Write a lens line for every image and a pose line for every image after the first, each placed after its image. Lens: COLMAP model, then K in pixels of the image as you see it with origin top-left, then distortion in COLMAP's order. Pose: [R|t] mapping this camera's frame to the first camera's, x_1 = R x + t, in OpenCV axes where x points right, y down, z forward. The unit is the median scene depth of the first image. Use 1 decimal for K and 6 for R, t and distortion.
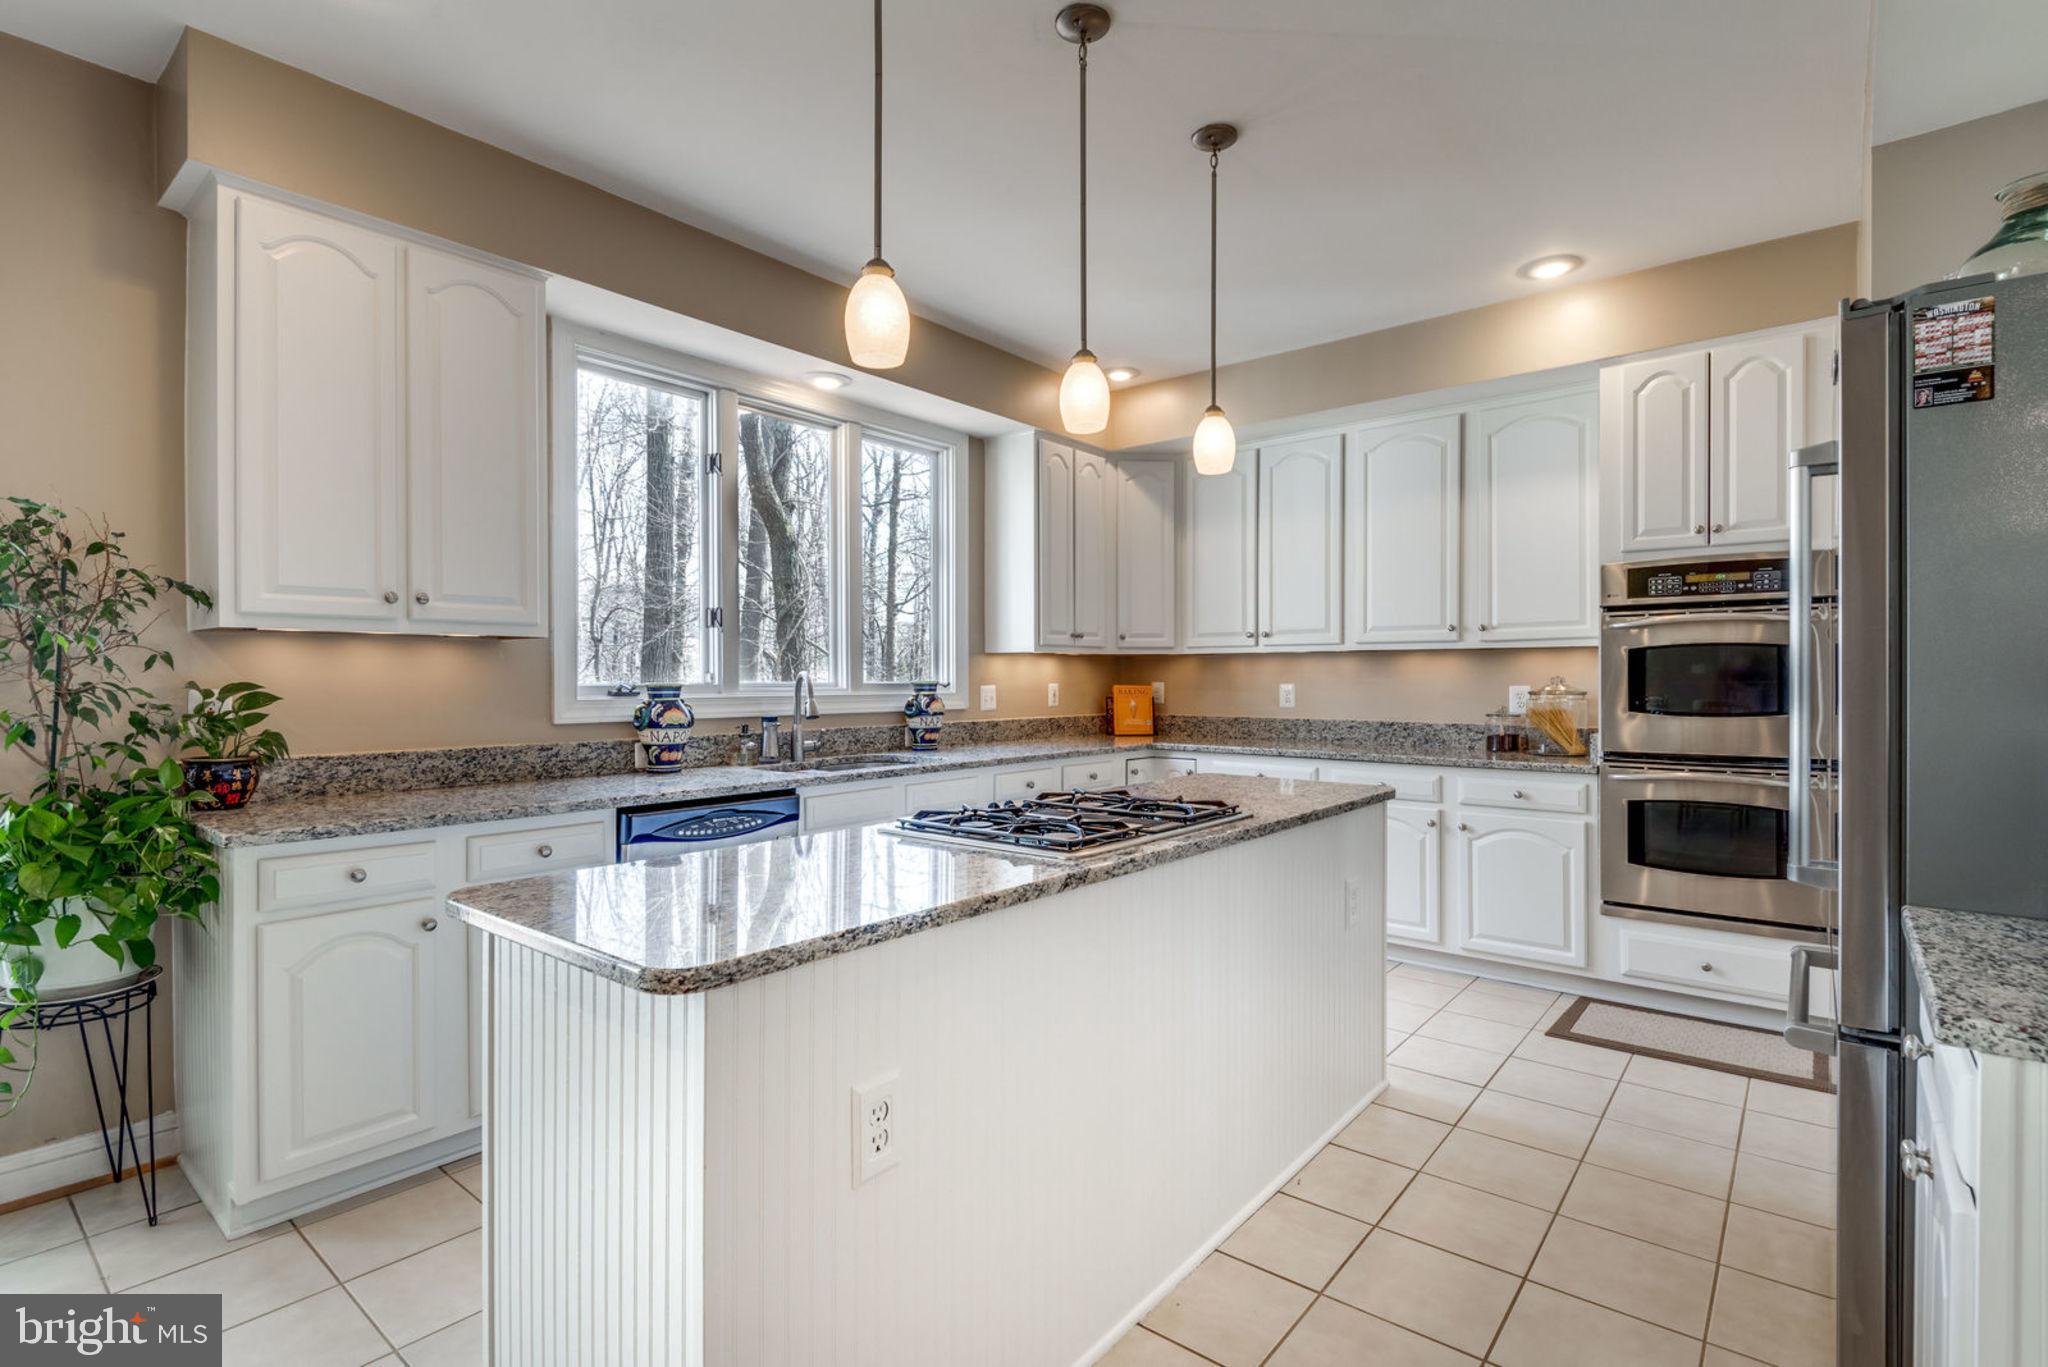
lens RADIAL K [[957.1, 0, 1072.0], [0, 957.1, 684.2], [0, 0, 1]] dist [0.011458, -0.009545]
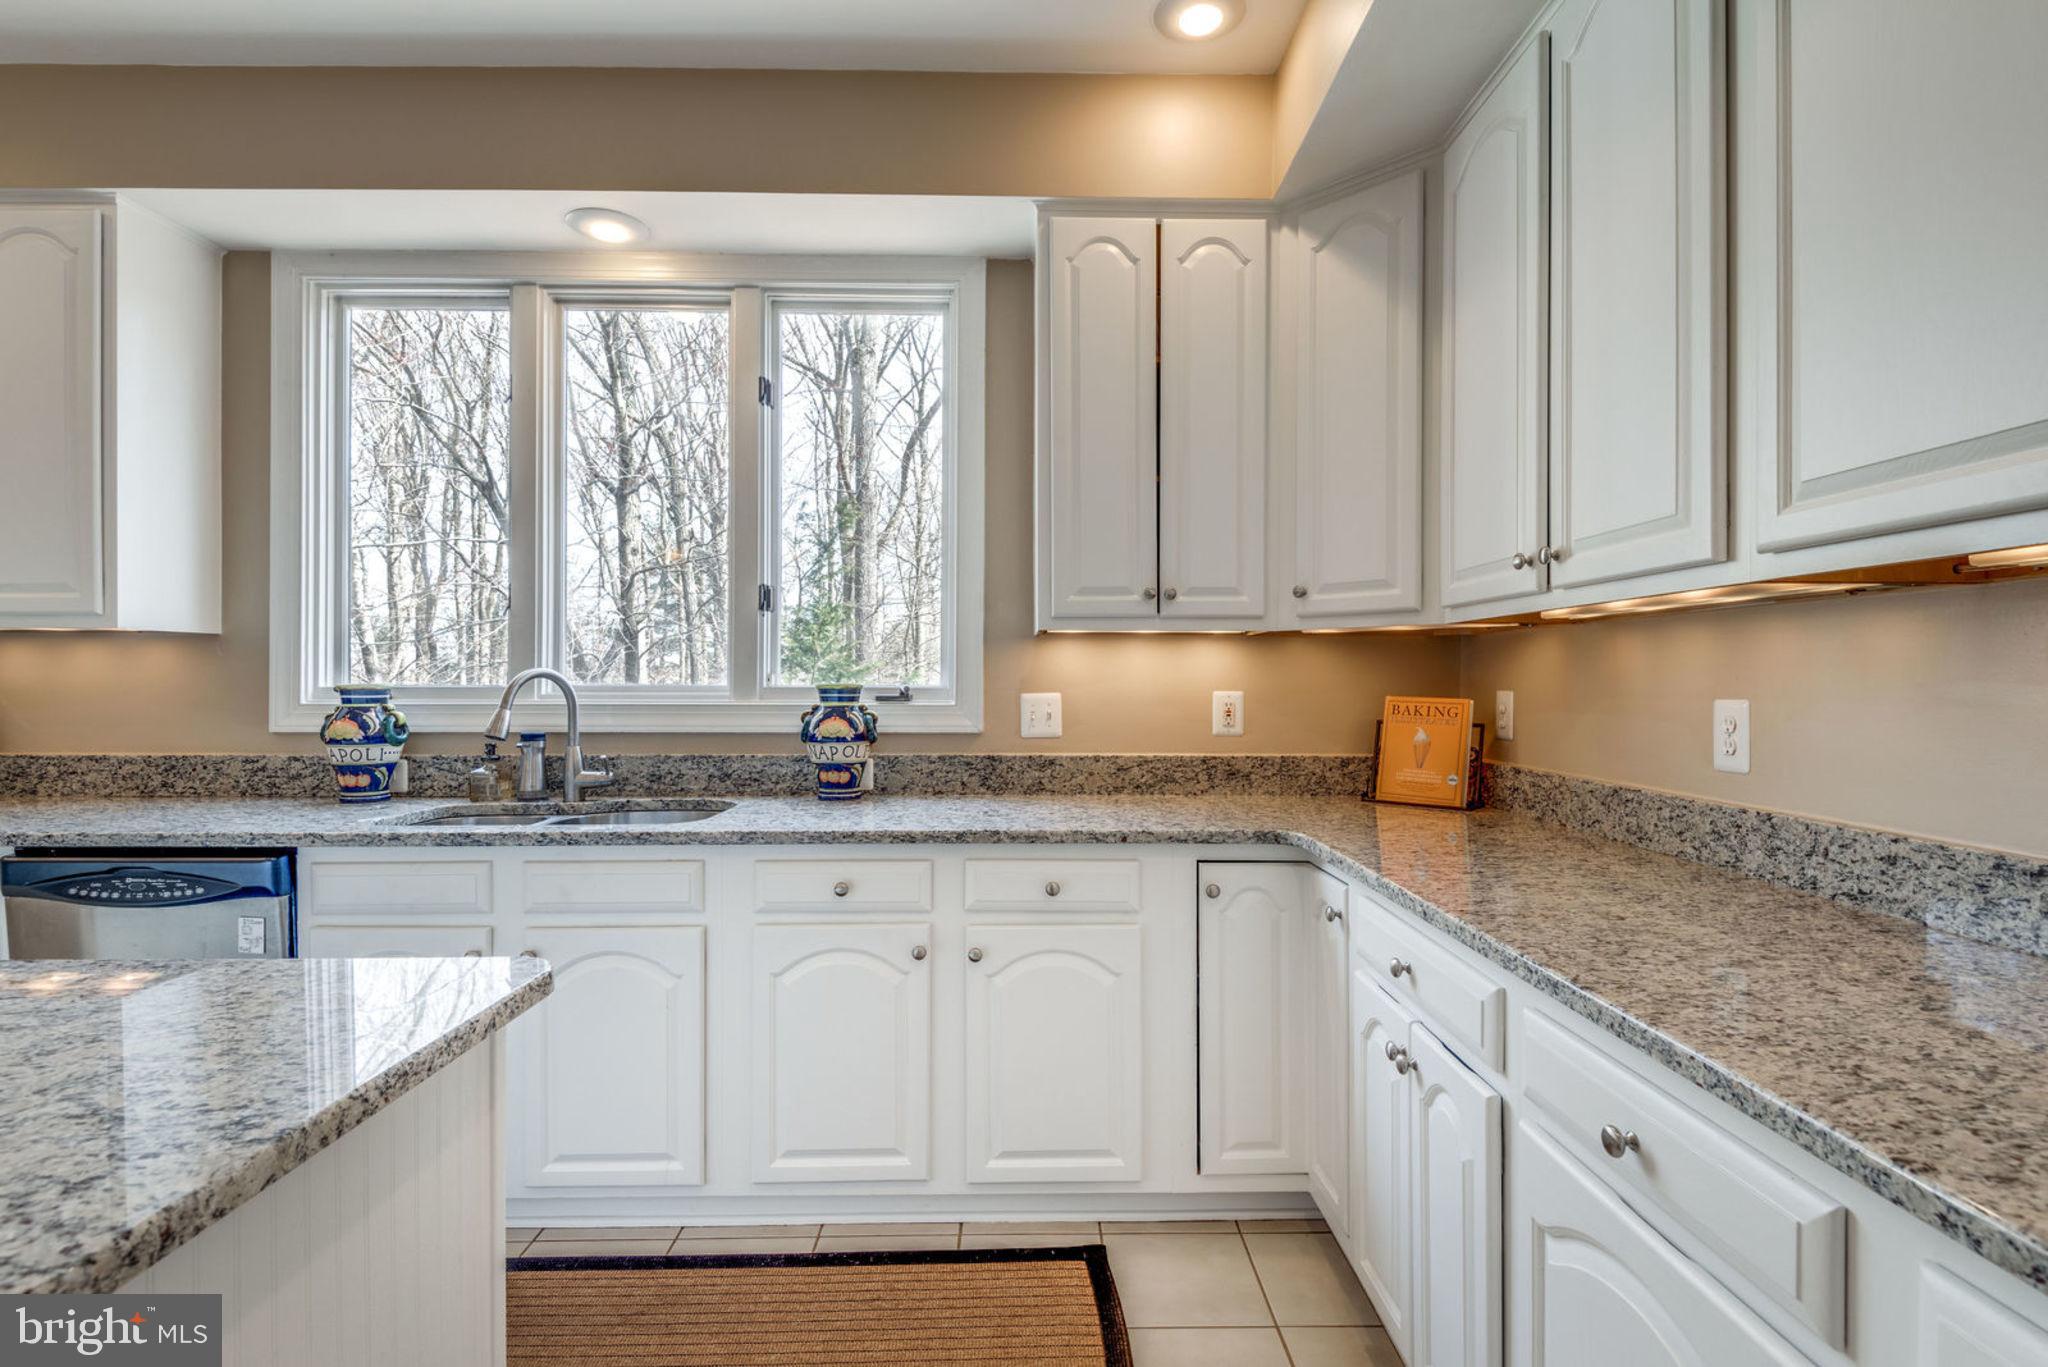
lens RADIAL K [[957.1, 0, 1076.7], [0, 957.1, 684.5], [0, 0, 1]] dist [0.011458, -0.009545]
pose [[0.629779, 0.005534, -0.776755, 0.454867], [-0.008149, 0.999967, 0.000518, -0.005218], [0.776732, 0.006004, 0.629803, 0.821753]]
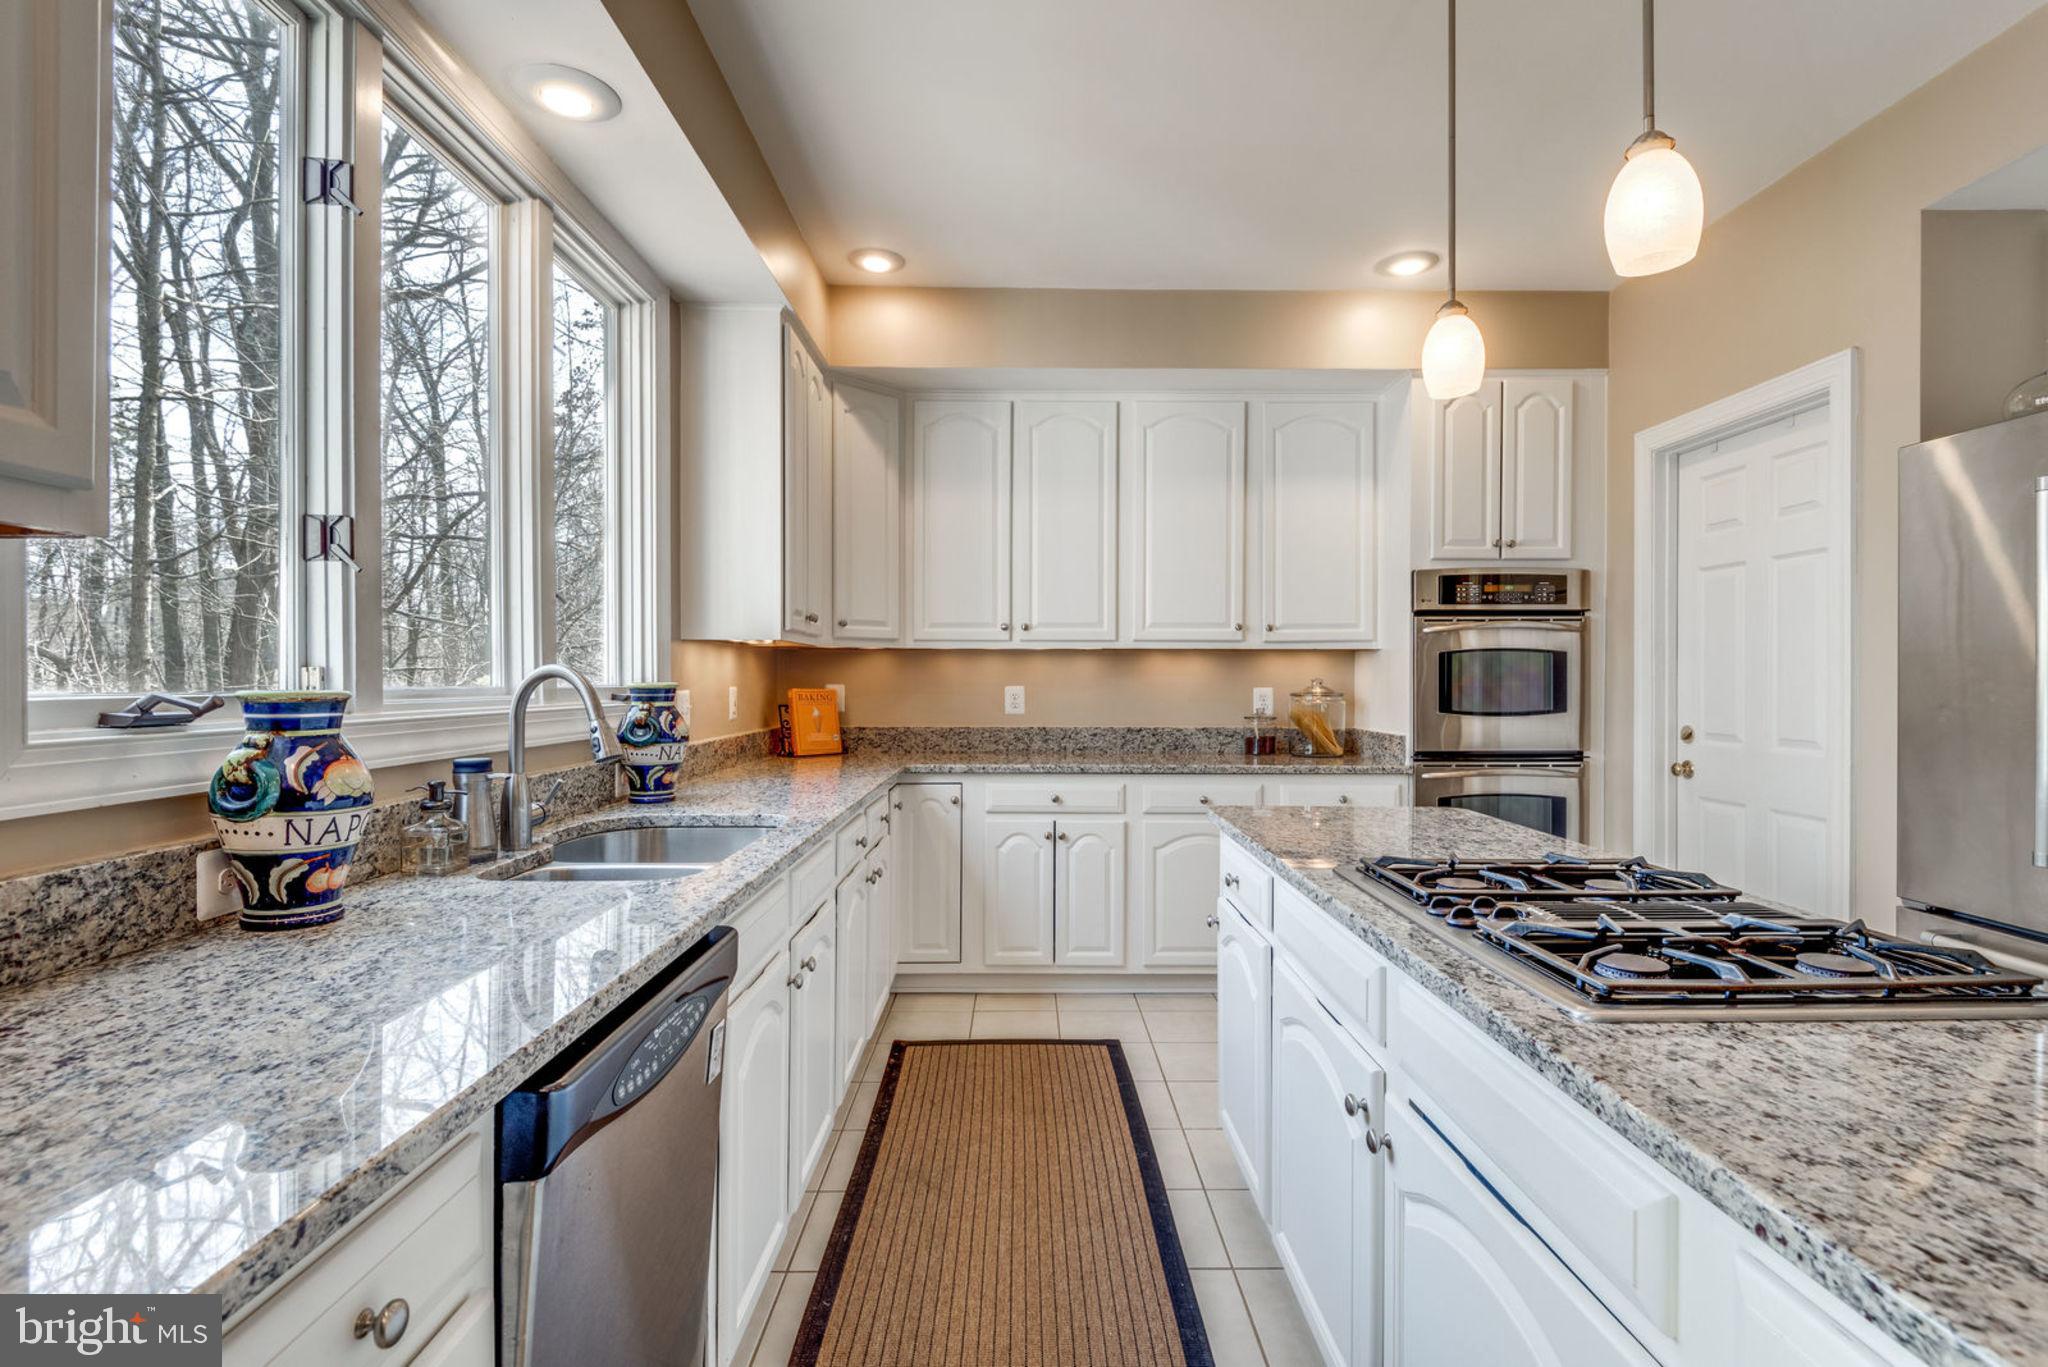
lens RADIAL K [[957.1, 0, 1070.7], [0, 957.1, 677.0], [0, 0, 1]] dist [0.011458, -0.009545]
pose [[0.768271, 0.002633, 0.640119, -0.371823], [0.002365, 0.999973, -0.006951, -0.003129], [-0.640120, 0.006854, 0.768244, 0.427749]]
